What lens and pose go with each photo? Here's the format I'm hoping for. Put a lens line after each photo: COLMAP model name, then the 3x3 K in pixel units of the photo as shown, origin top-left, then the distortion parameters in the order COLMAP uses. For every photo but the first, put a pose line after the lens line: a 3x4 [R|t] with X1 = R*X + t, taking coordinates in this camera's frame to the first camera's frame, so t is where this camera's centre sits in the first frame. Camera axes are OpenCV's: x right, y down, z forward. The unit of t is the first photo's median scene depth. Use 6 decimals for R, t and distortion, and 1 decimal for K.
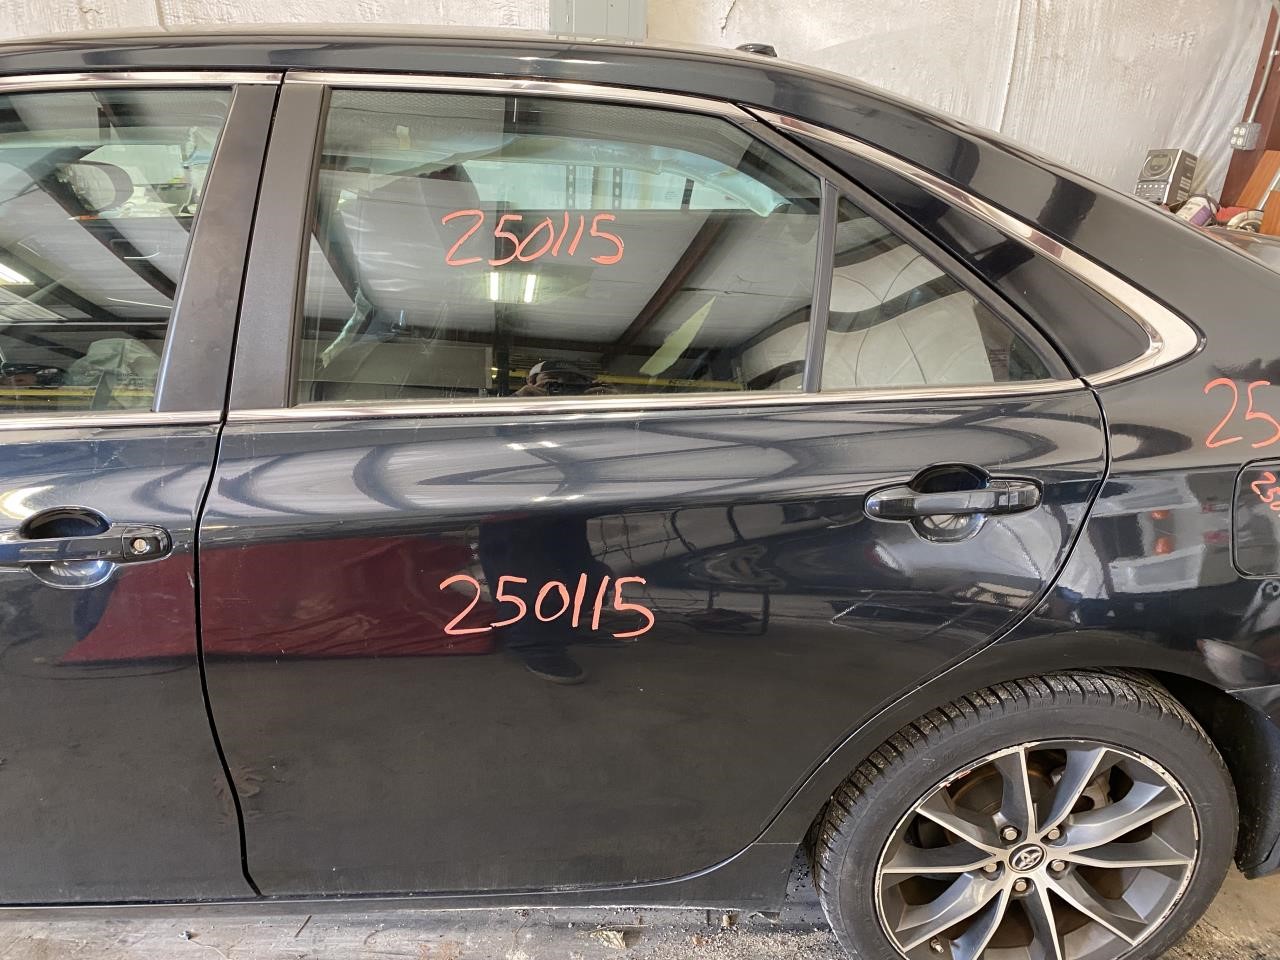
lens RADIAL K [[1010.6, 0, 636.1], [0, 1010.6, 473.4], [0, 0, 1]] dist [0.015507, -0.007640]
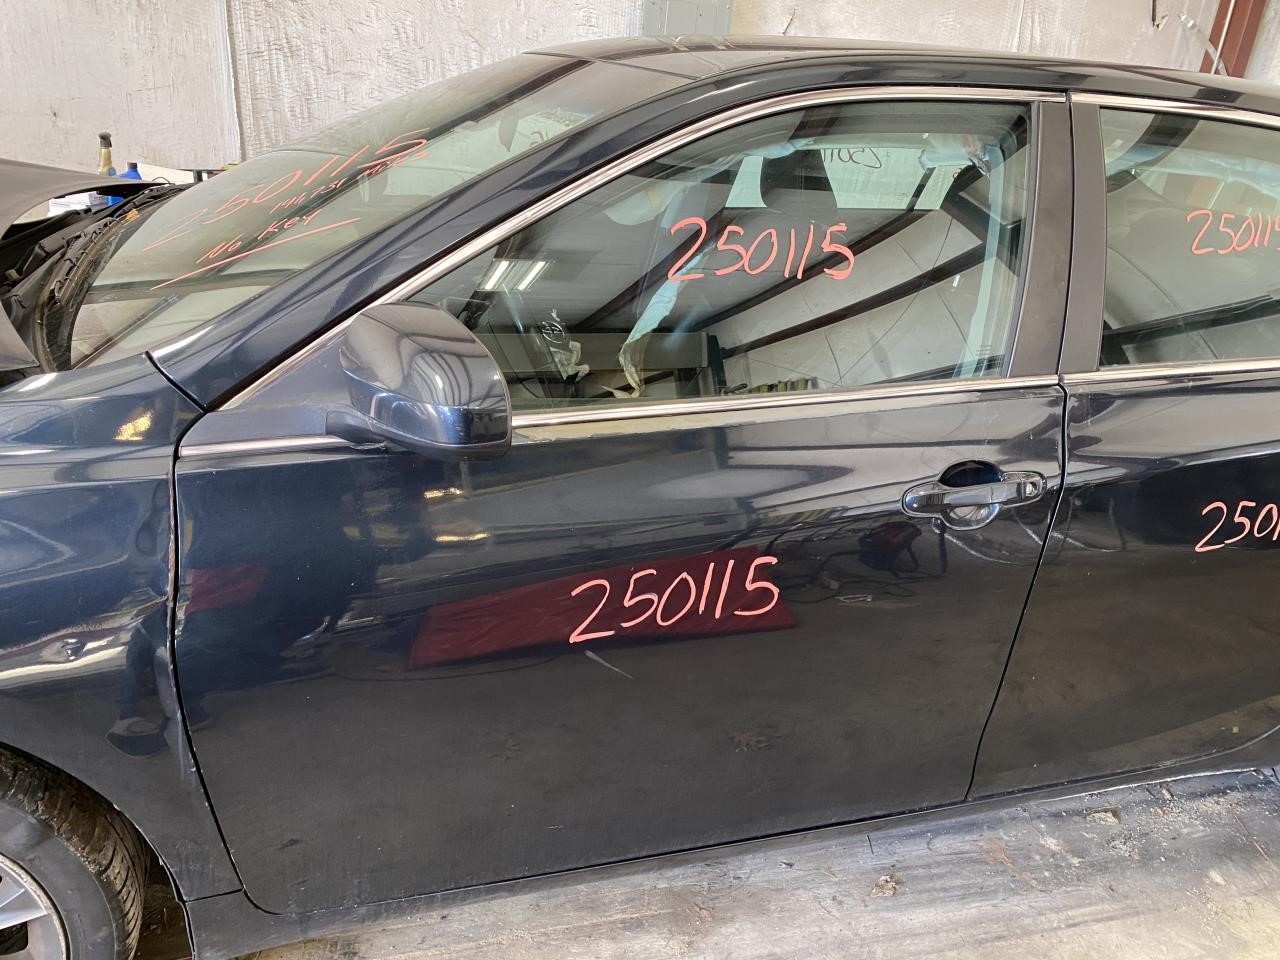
lens RADIAL K [[1010.6, 0, 638.7], [0, 1010.6, 481.2], [0, 0, 1]] dist [0.015507, -0.007640]
pose [[0.963931, -0.051473, 0.261128, -0.854044], [0.049326, 0.998673, 0.014774, 0.014650], [-0.261542, -0.001361, 0.965191, -0.017629]]
